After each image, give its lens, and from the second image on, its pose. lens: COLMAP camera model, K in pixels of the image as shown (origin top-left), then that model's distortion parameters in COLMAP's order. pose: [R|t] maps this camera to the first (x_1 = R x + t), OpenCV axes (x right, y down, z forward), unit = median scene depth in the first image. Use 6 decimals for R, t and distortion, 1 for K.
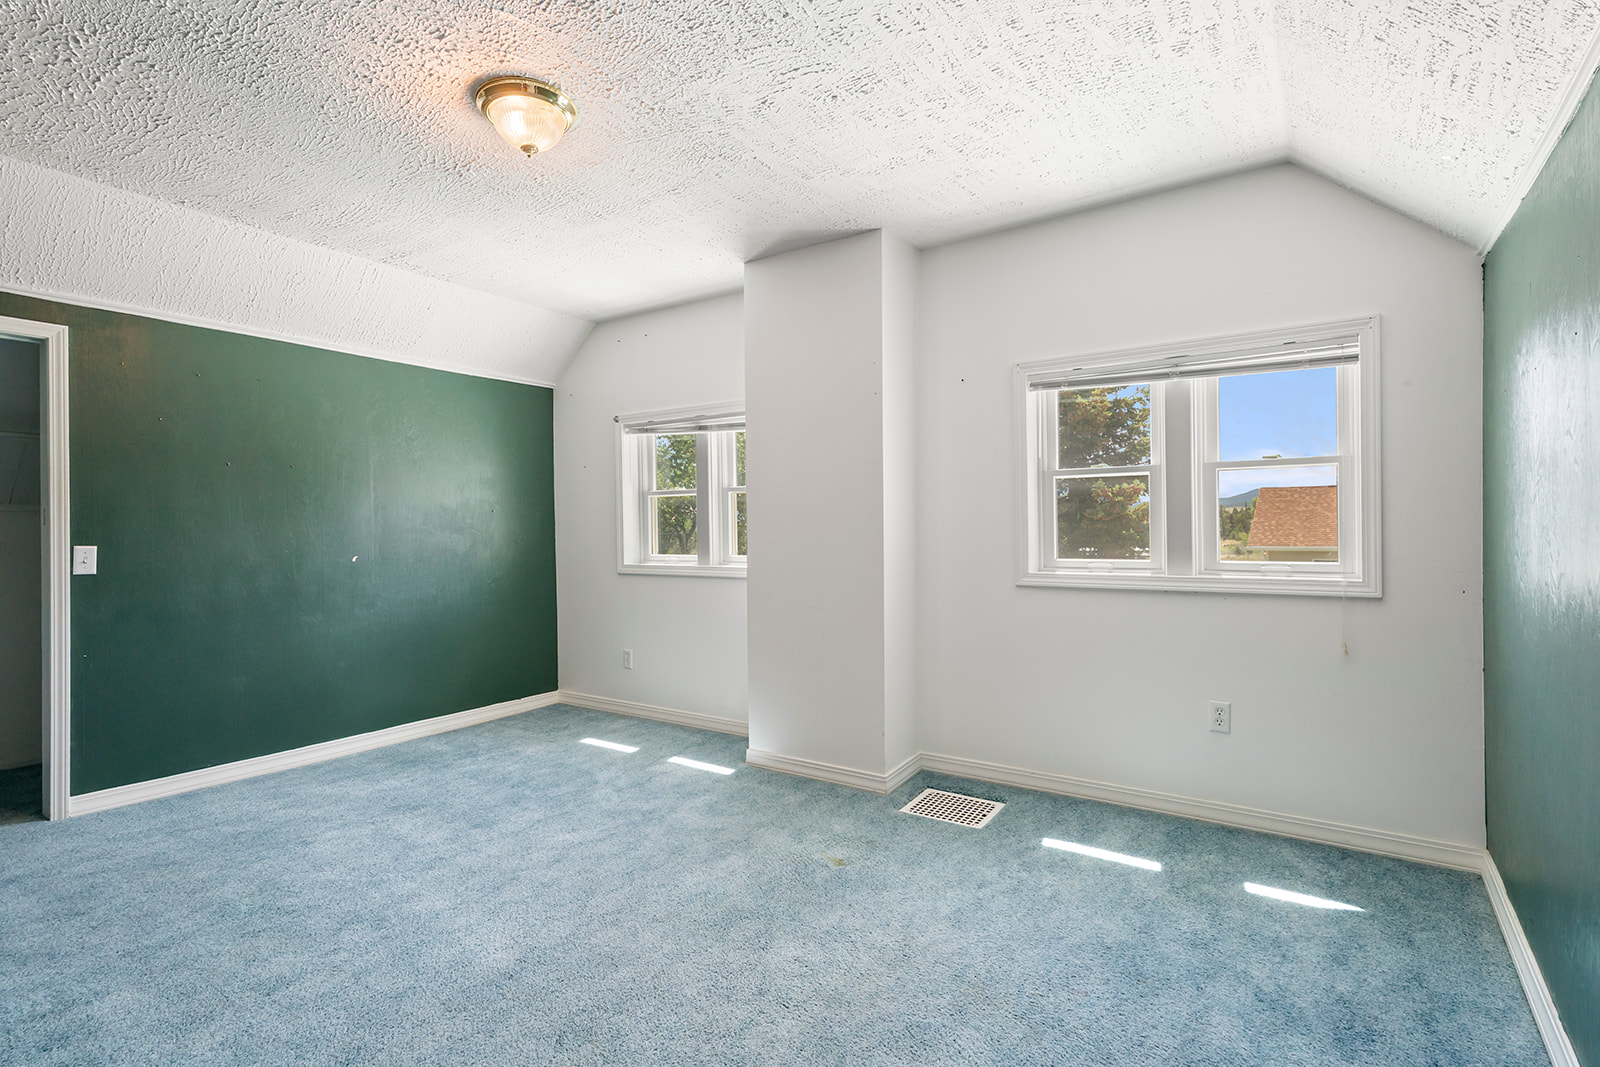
lens RADIAL K [[740.4, 0, 800.6], [0, 740.4, 522.2], [0, 0, 1]] dist [0.002578, -0.001923]
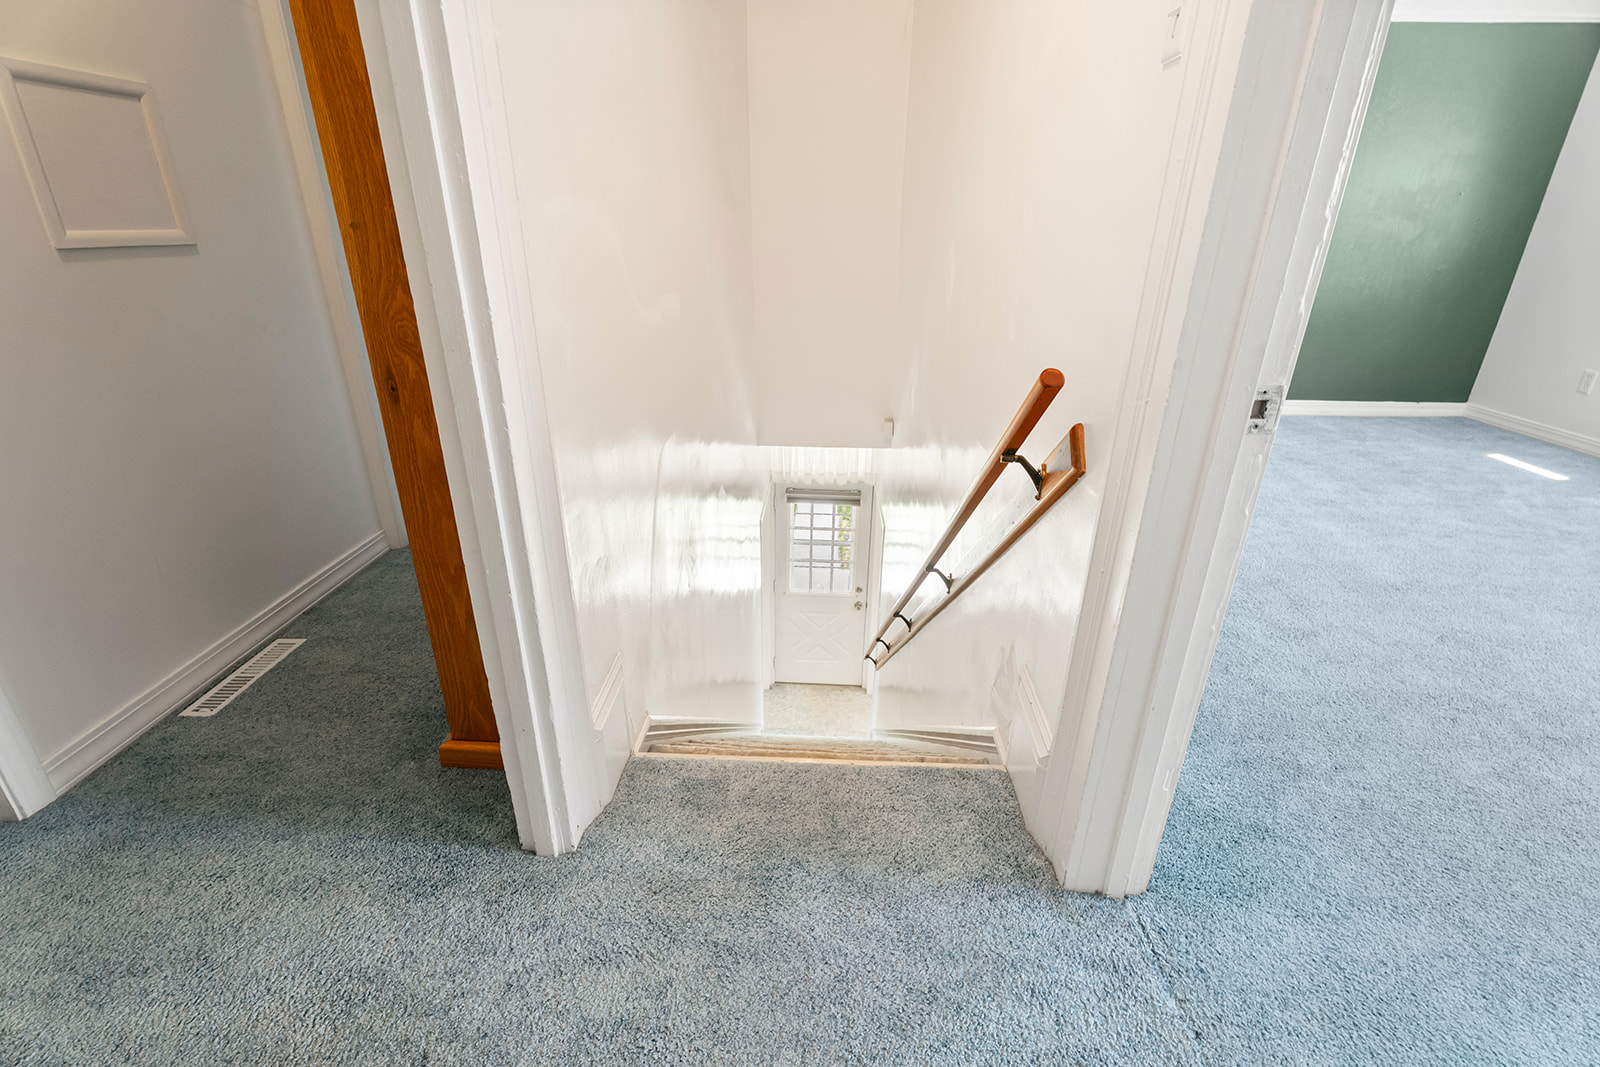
lens RADIAL K [[740.4, 0, 759.9], [0, 740.4, 547.5], [0, 0, 1]] dist [0.002578, -0.001923]
pose [[0.526339, 0.355317, -0.772474, -0.007352], [-0.018198, 0.912999, 0.407555, 0.034355], [0.850080, -0.200455, 0.487013, -0.362468]]
